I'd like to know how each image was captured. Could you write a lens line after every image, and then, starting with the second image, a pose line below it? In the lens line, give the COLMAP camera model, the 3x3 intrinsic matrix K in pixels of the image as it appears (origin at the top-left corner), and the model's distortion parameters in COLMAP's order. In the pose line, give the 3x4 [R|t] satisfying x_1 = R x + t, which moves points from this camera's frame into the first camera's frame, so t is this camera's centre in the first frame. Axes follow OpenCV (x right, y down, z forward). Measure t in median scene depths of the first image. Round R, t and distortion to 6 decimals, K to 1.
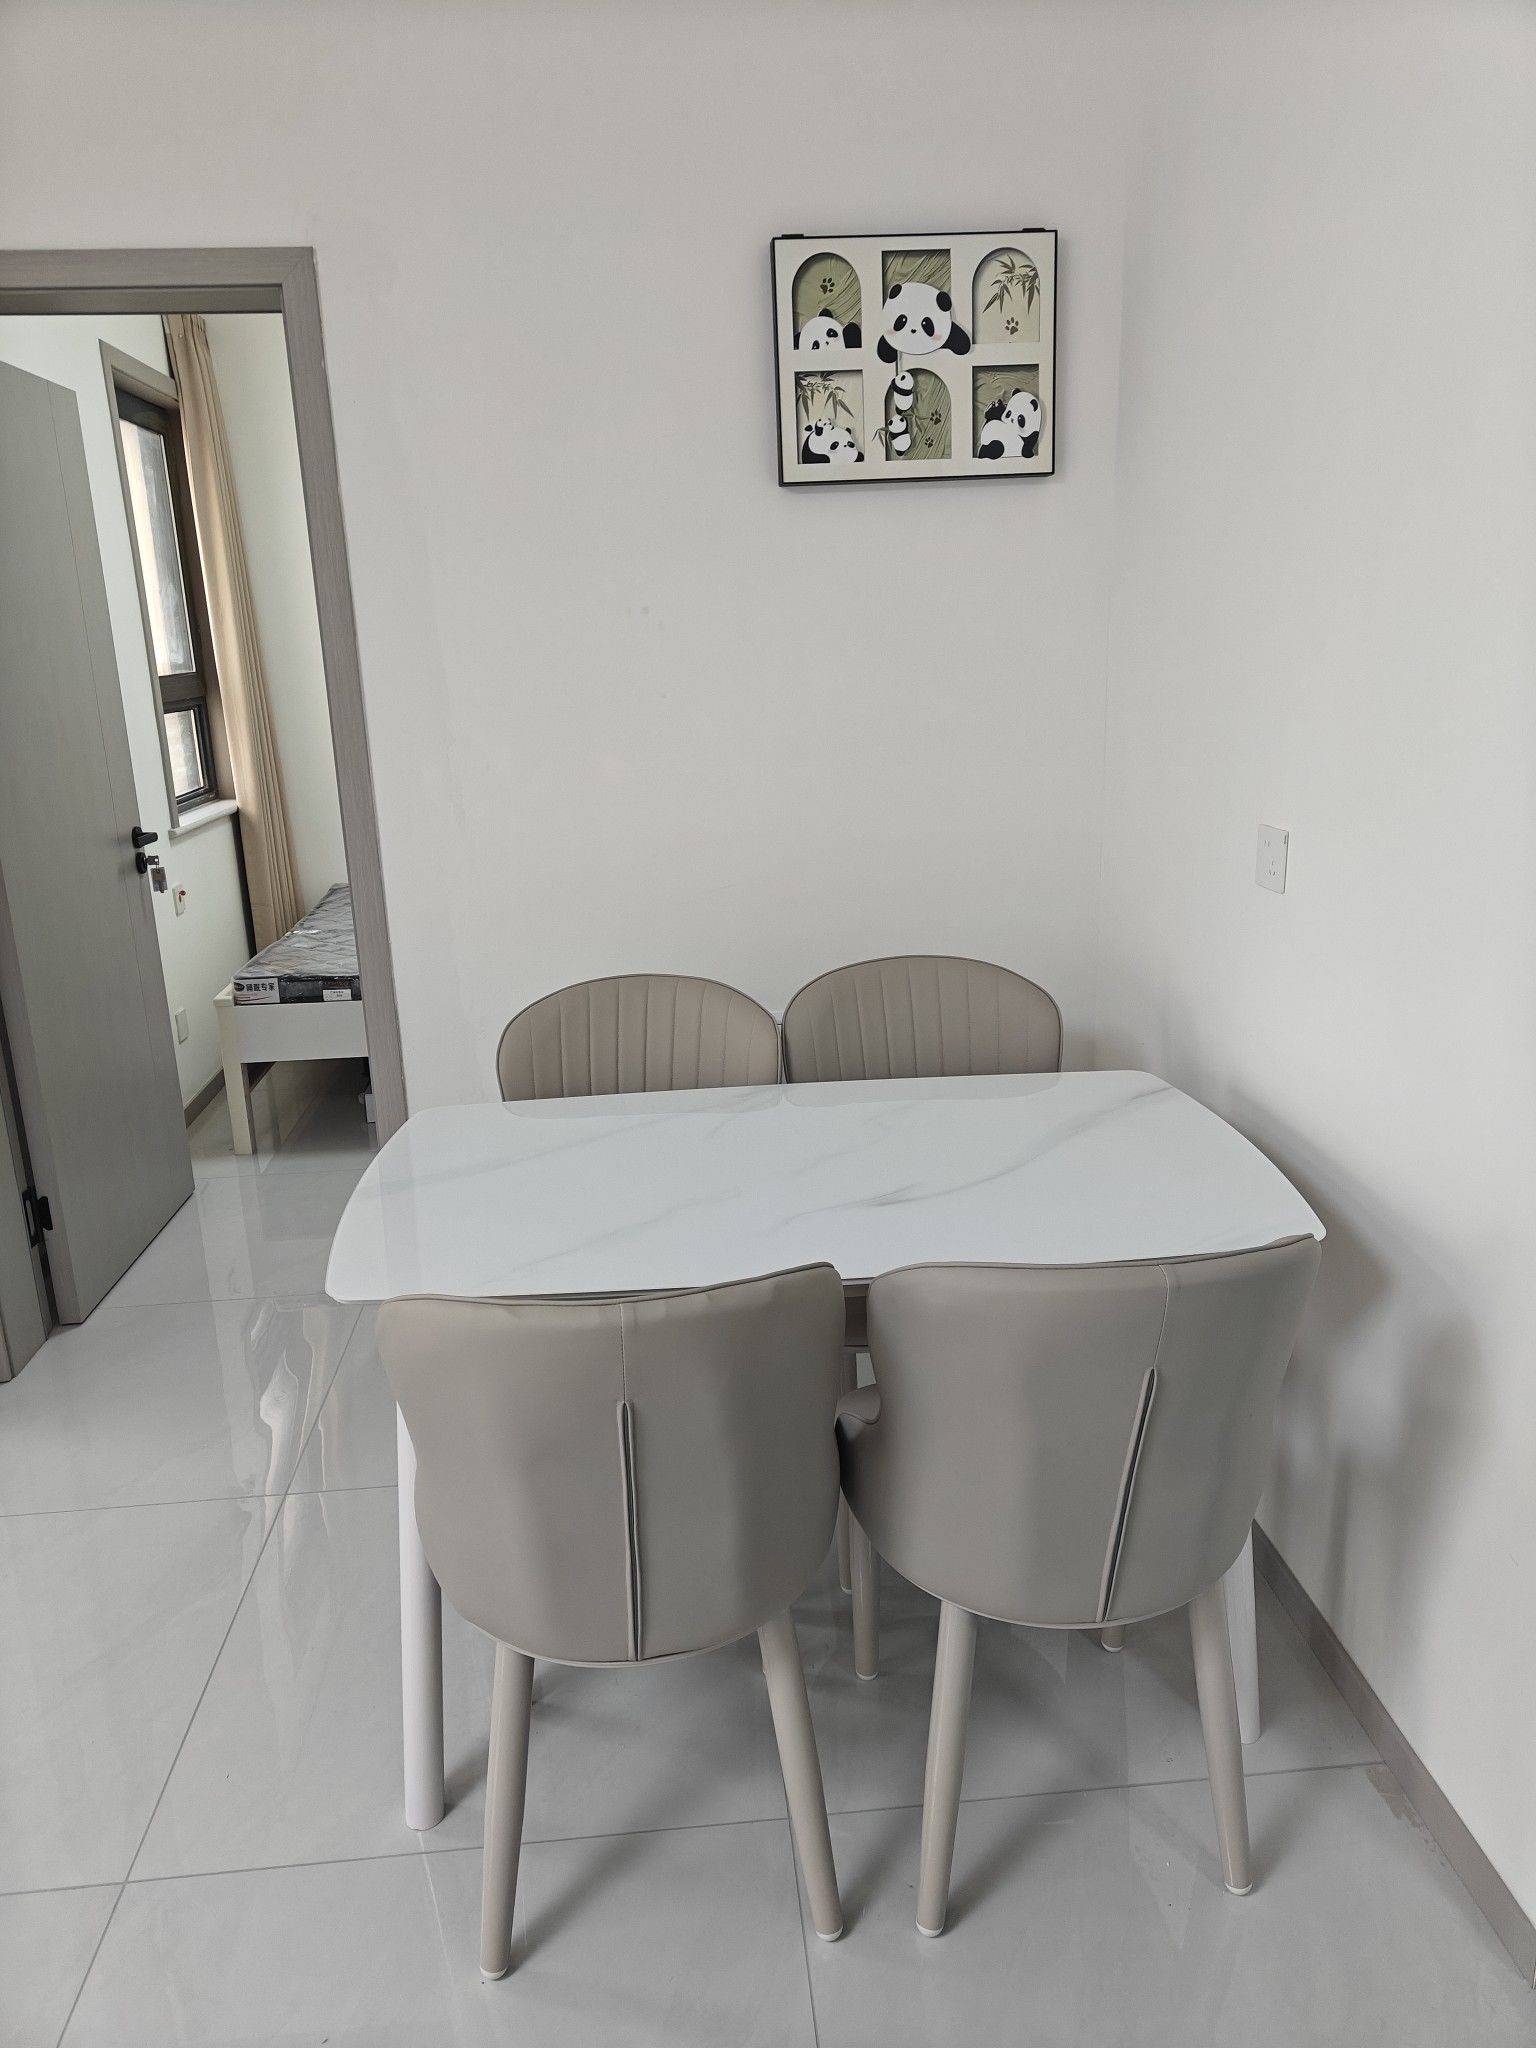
lens RADIAL K [[1423.6, 0, 765.6], [0, 1423.6, 1031.4], [0, 0, 1]] dist [-0.031604, 0.005805]
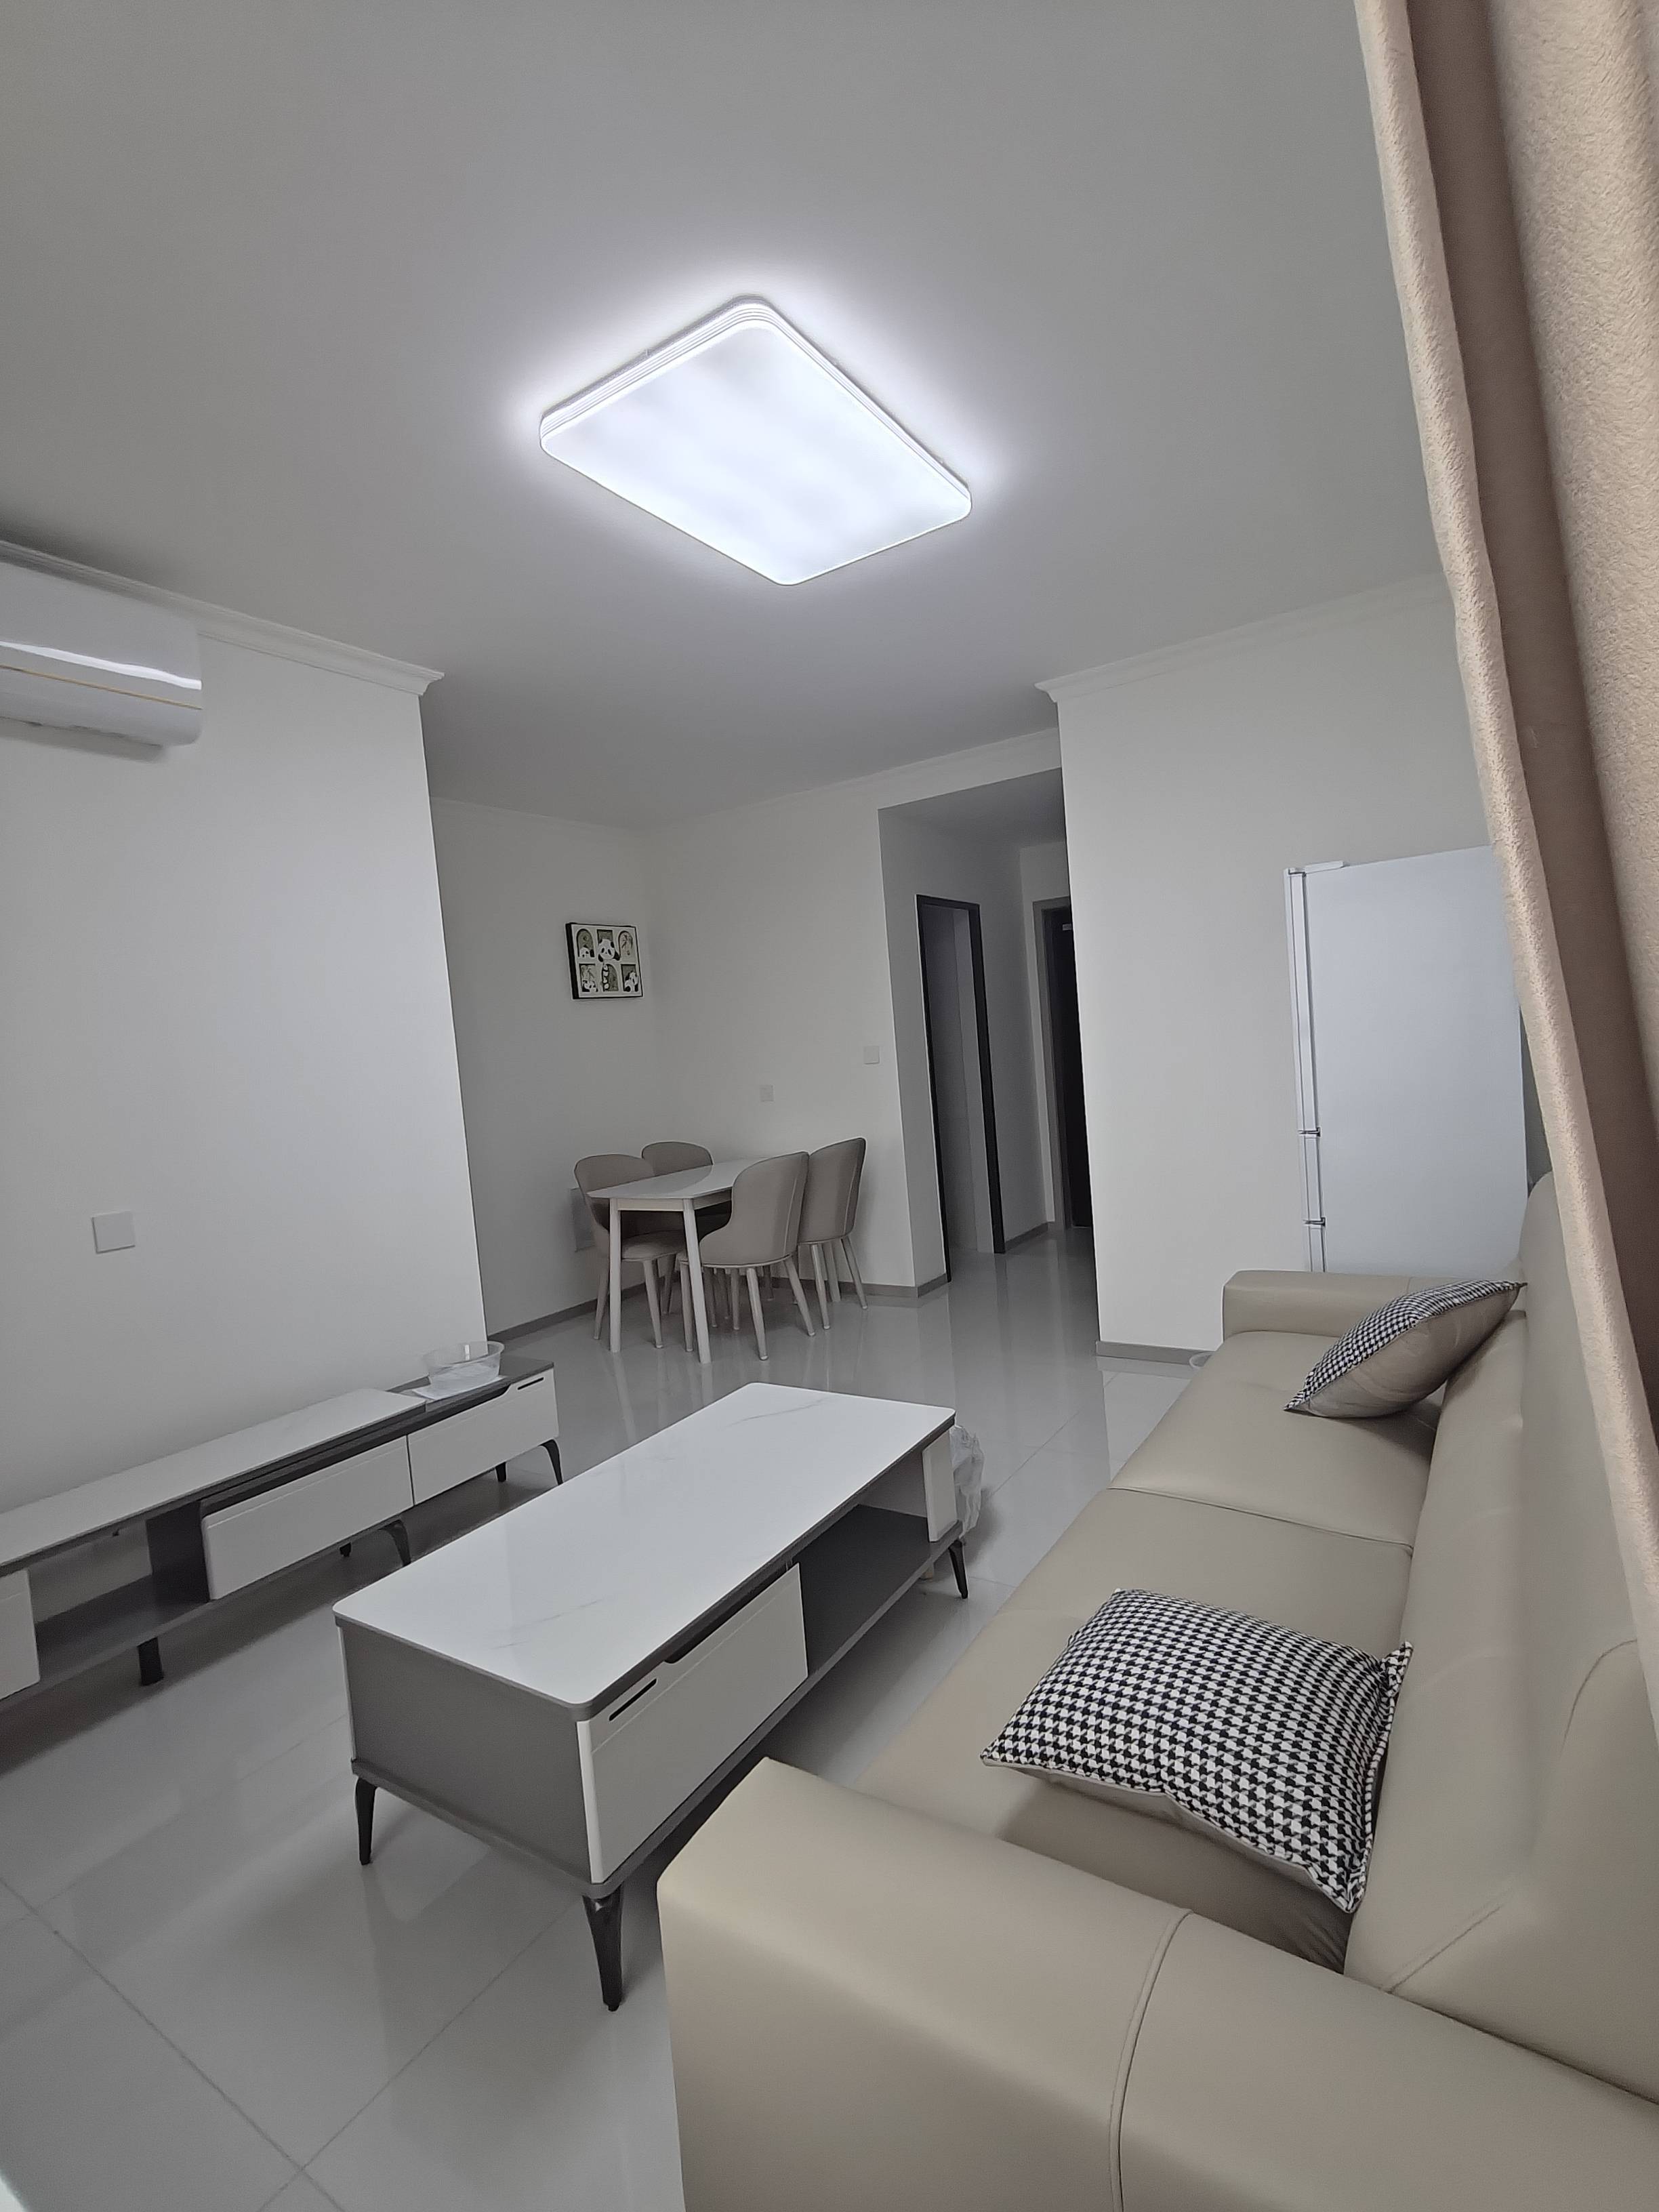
lens RADIAL K [[1018.7, 0, 830.5], [0, 1018.7, 1099.3], [0, 0, 1]] dist [0.018031, -0.000441]
pose [[0.608073, -0.057824, 0.791773, -1.413355], [0.262373, 0.955939, -0.131686, 0.251166], [-0.749272, 0.287815, 0.596452, -0.646478]]
